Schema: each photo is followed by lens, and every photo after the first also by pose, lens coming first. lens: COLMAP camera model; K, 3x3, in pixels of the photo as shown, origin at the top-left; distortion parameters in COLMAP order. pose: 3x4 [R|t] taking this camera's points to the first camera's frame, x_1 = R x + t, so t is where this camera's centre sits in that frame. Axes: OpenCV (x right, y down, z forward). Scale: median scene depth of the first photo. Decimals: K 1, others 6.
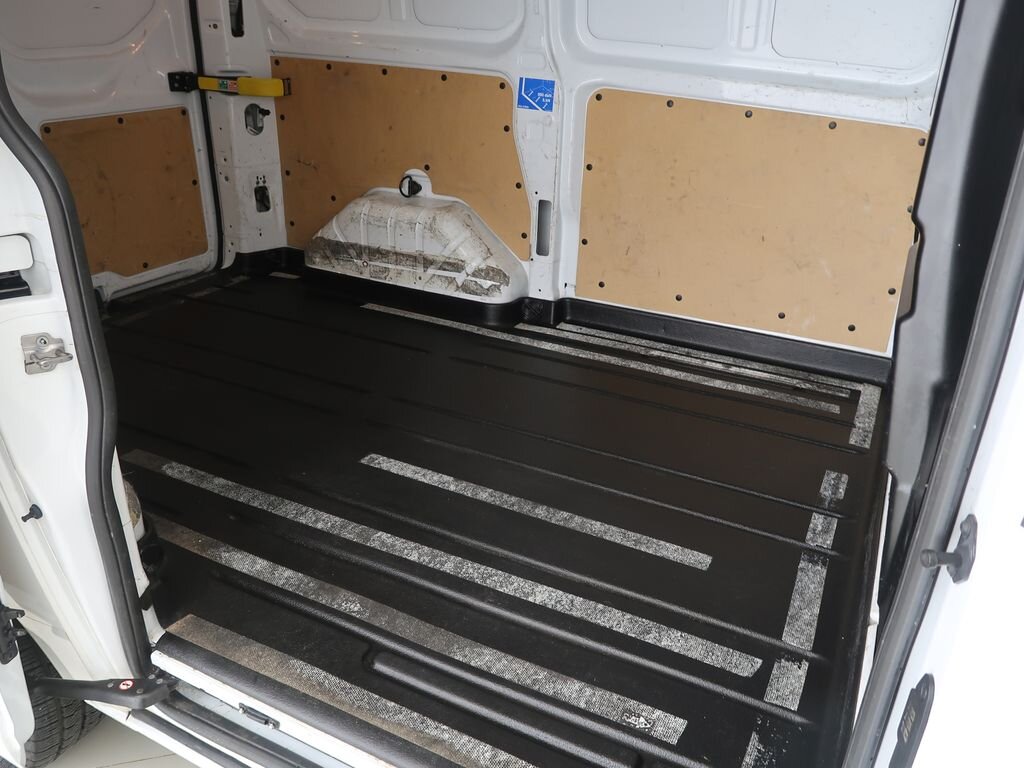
lens RADIAL K [[798.1, 0, 512.0], [0, 798.1, 384.0], [0, 0, 1]] dist [-0.000400, -0.000186]
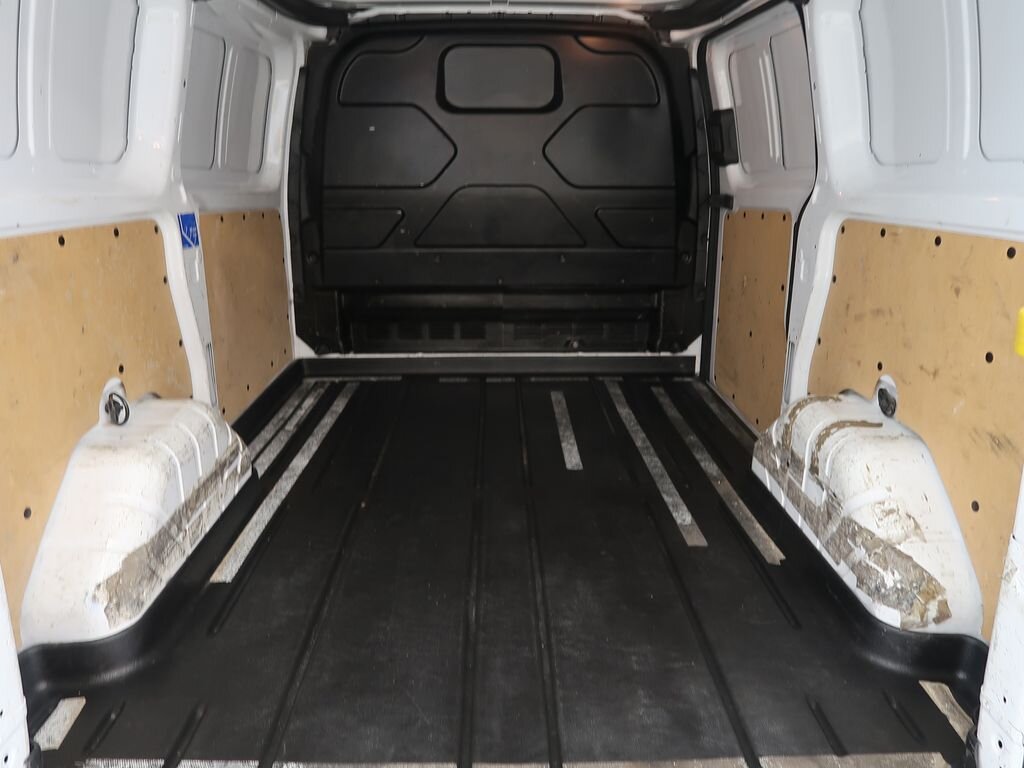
lens RADIAL K [[798.1, 0, 512.0], [0, 798.1, 384.0], [0, 0, 1]] dist [-0.000400, -0.000186]
pose [[-0.470126, -0.269737, 0.840371, -0.908722], [0.365404, 0.807237, 0.463518, -0.502948], [-0.803406, 0.524987, -0.280940, 1.051665]]
